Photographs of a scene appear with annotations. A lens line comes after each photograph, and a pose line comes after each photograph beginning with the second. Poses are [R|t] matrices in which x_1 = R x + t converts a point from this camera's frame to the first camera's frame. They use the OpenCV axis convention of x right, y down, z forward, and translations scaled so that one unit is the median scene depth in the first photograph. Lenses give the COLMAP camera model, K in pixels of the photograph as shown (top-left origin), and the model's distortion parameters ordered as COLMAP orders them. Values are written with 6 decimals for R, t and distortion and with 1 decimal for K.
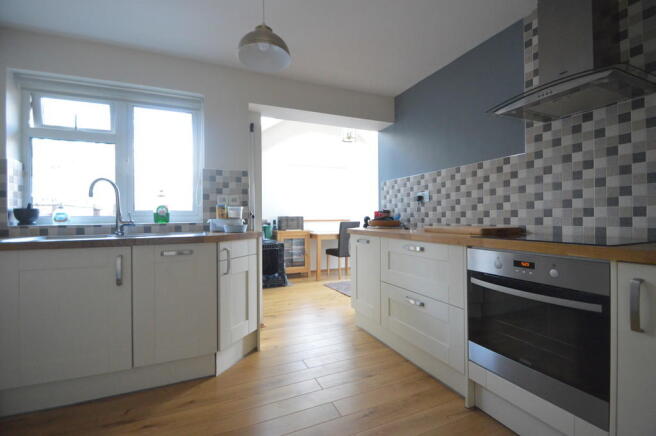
lens RADIAL K [[292.1, 0, 329.0], [0, 292.1, 218.3], [0, 0, 1]] dist [0.000783, 0.000107]
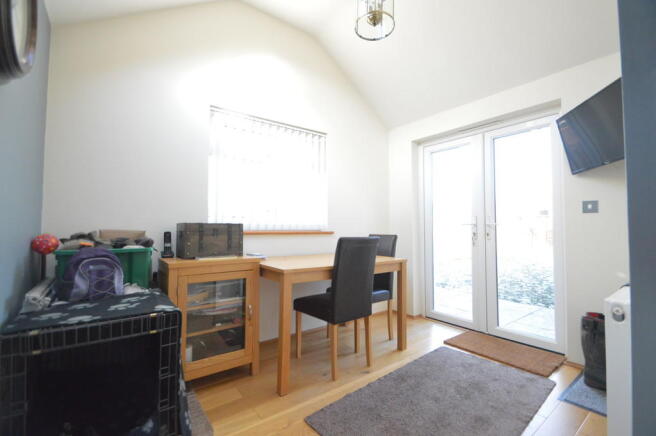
lens RADIAL K [[292.1, 0, 324.1], [0, 292.1, 216.0], [0, 0, 1]] dist [0.000783, 0.000107]
pose [[0.976156, 0.018331, 0.216293, -0.066834], [-0.008942, 0.998978, -0.044305, 0.000009], [-0.216884, 0.041315, 0.975323, 0.578593]]
